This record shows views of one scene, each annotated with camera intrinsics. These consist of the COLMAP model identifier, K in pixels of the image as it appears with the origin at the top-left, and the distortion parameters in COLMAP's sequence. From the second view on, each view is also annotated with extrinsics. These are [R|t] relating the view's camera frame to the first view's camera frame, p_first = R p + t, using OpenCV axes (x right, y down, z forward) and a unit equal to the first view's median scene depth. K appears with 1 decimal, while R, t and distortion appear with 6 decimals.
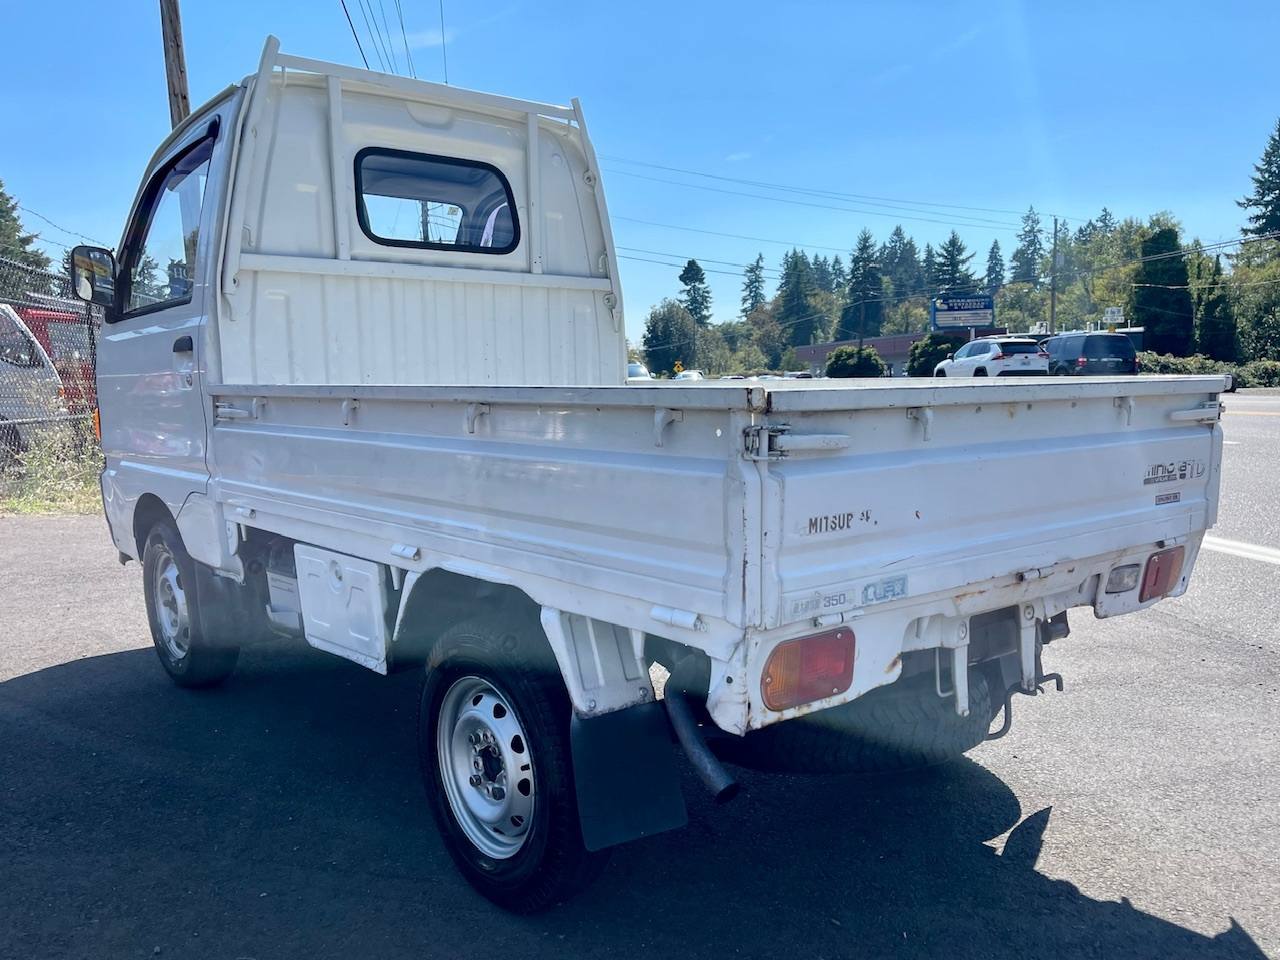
lens RADIAL K [[1090.5, 0, 656.9], [0, 1090.5, 526.2], [0, 0, 1]] dist [0.044872, -0.002693]
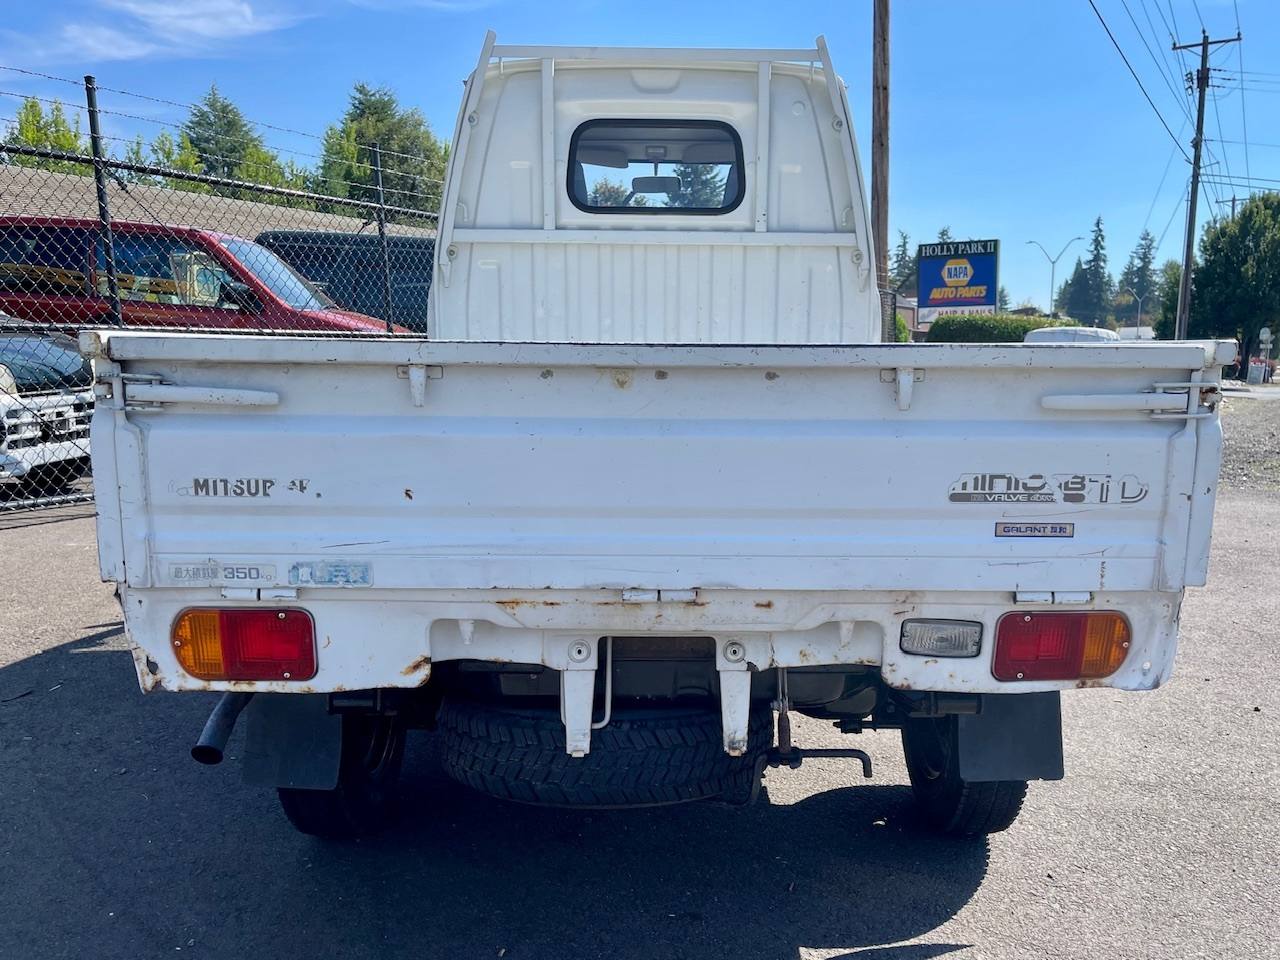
lens RADIAL K [[1047.3, 0, 654.2], [0, 1047.3, 521.5], [0, 0, 1]] dist [0.046860, -0.011920]
pose [[0.763776, 0.119597, -0.634305, 0.659654], [-0.102999, 0.992675, 0.063144, -0.044216], [0.637211, 0.017105, 0.770500, 0.365691]]
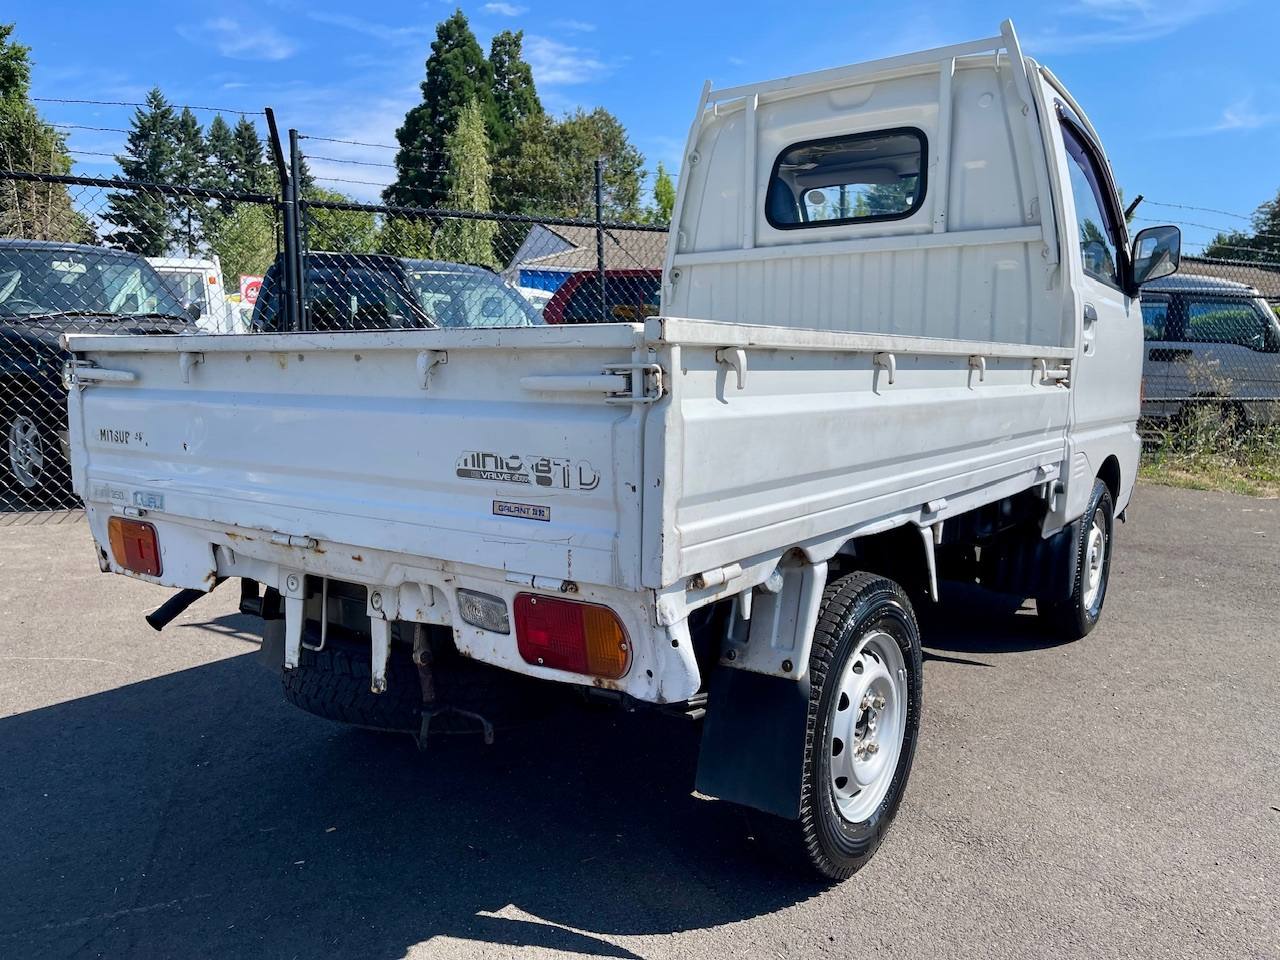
lens RADIAL K [[965.8, 0, 640.0], [0, 965.8, 480.0], [0, 0, 1]] dist [0.040089, -0.005722]
pose [[0.232358, 0.122027, -0.964945, 0.986068], [-0.141240, 0.985816, 0.090656, -0.100140], [0.962321, 0.115225, 0.246298, 0.890370]]
